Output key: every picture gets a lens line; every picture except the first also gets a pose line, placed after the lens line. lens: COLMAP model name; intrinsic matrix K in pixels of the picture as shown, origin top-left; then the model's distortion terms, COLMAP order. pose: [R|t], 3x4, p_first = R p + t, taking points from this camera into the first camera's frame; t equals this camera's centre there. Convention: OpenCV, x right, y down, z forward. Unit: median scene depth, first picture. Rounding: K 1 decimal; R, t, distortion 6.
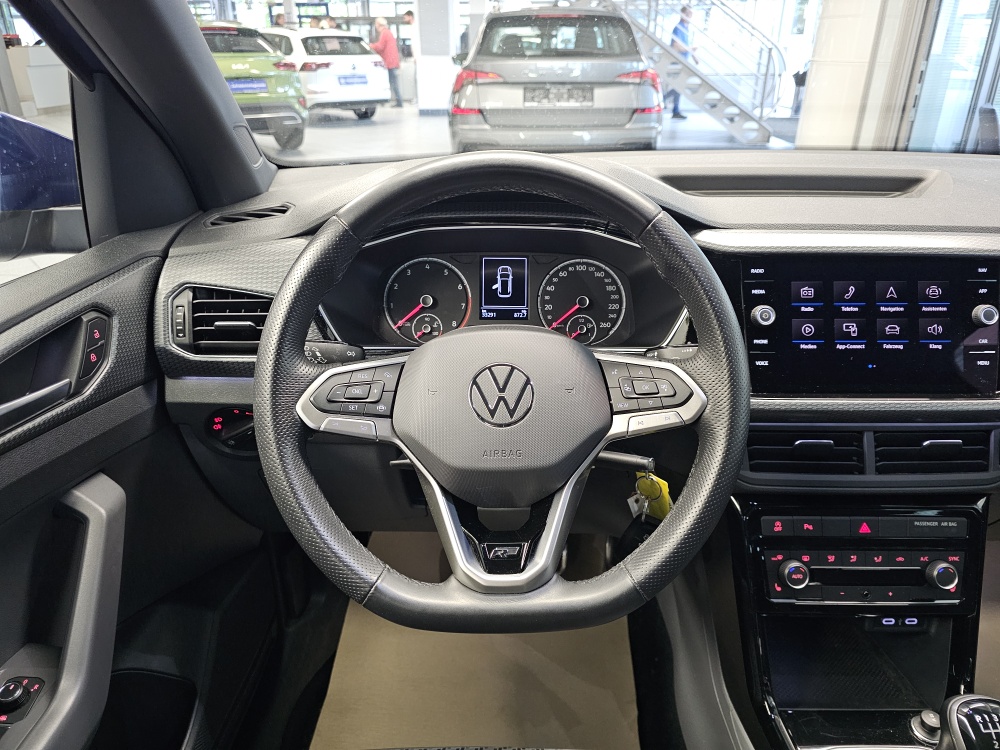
lens RADIAL K [[686.7, 0, 501.5], [0, 686.7, 367.3], [0, 0, 1]] dist [0.051599, -0.058039]
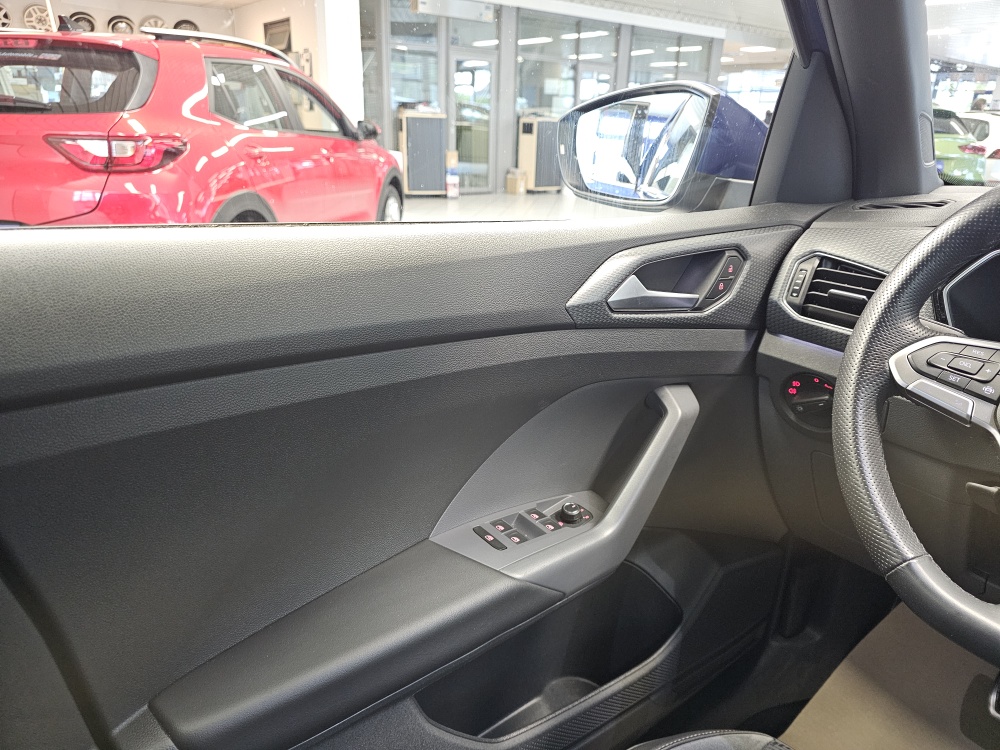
lens RADIAL K [[686.7, 0, 510.7], [0, 686.7, 370.5], [0, 0, 1]] dist [0.051599, -0.058039]
pose [[0.663552, 0.283967, -0.692143, 0.022215], [-0.353038, 0.934528, 0.044956, 0.167065], [0.659593, 0.214522, 0.720359, -0.041499]]
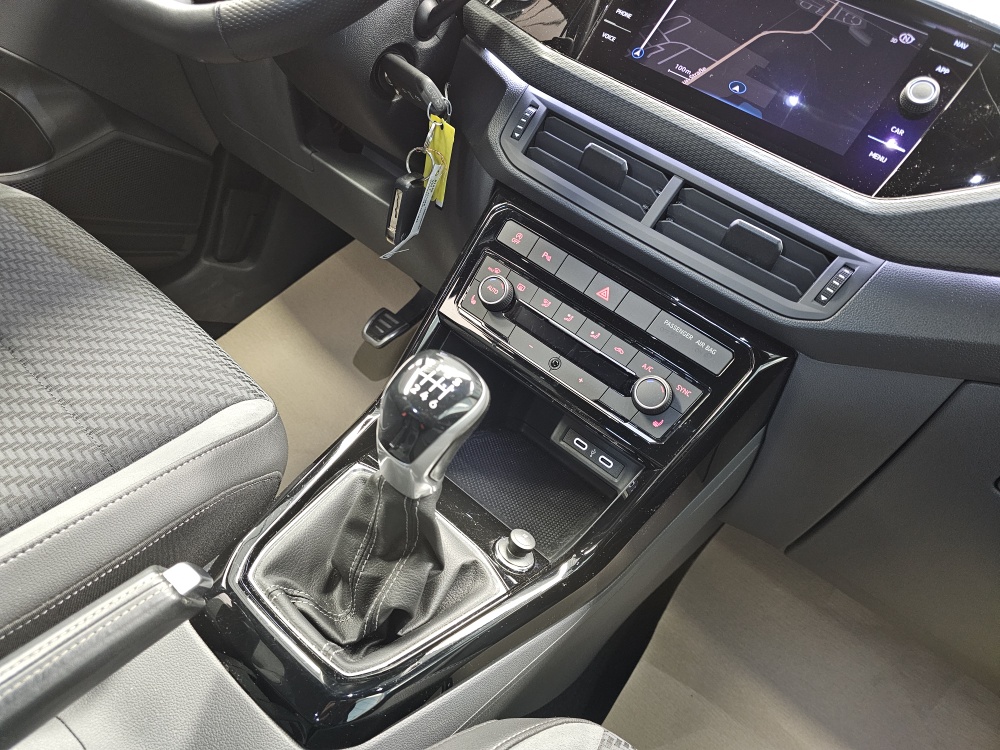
lens RADIAL K [[686.7, 0, 491.0], [0, 686.7, 376.7], [0, 0, 1]] dist [0.051599, -0.058039]
pose [[0.773115, 0.540668, -0.331618, 0.726536], [-0.551271, 0.831364, 0.070251, 0.323966], [0.313678, 0.128500, 0.940794, 0.268419]]
